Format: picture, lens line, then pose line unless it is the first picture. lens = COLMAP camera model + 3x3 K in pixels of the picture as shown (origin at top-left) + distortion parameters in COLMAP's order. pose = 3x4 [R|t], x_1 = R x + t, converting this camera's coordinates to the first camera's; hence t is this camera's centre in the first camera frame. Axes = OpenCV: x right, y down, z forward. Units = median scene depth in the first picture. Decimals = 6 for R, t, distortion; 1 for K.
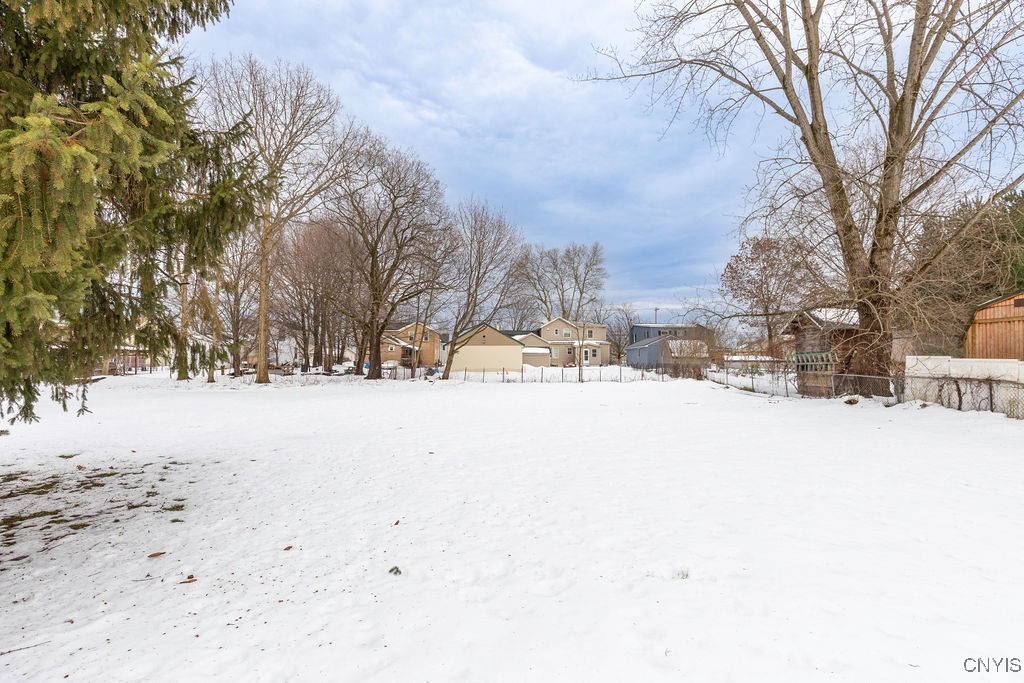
lens RADIAL K [[434.4, 0, 512.0], [0, 434.4, 341.5], [0, 0, 1]] dist [0.012751, 0.000016]
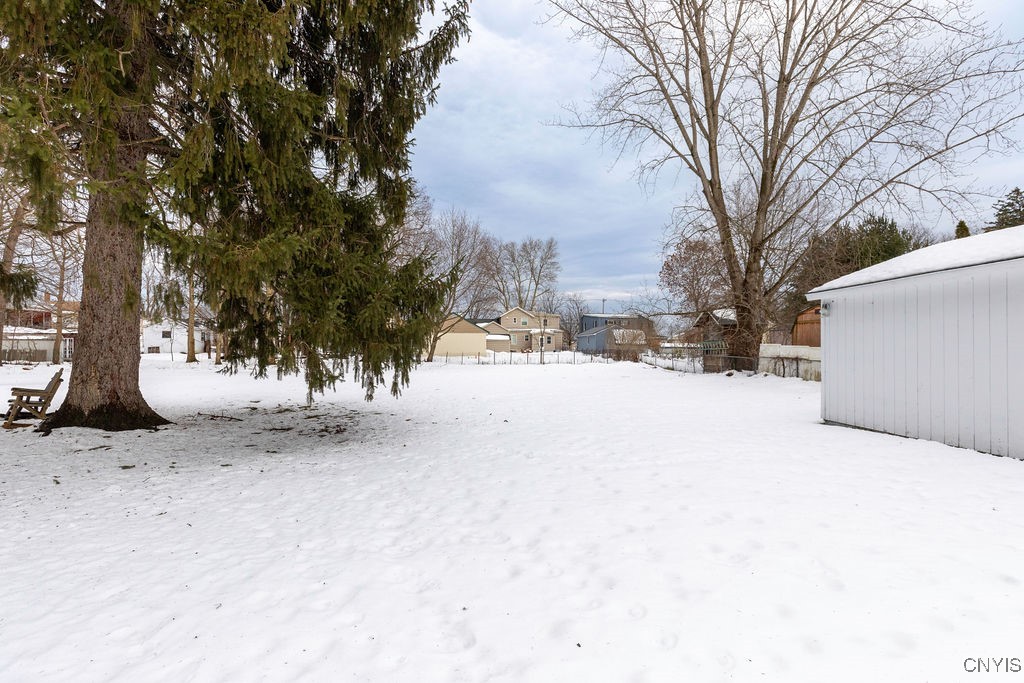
lens RADIAL K [[434.4, 0, 512.0], [0, 434.4, 341.5], [0, 0, 1]] dist [0.012751, 0.000016]
pose [[0.993566, 0.005162, 0.113135, -0.033241], [-0.008703, 0.999487, 0.030819, -0.003474], [-0.112918, -0.031605, 0.993102, -0.101859]]
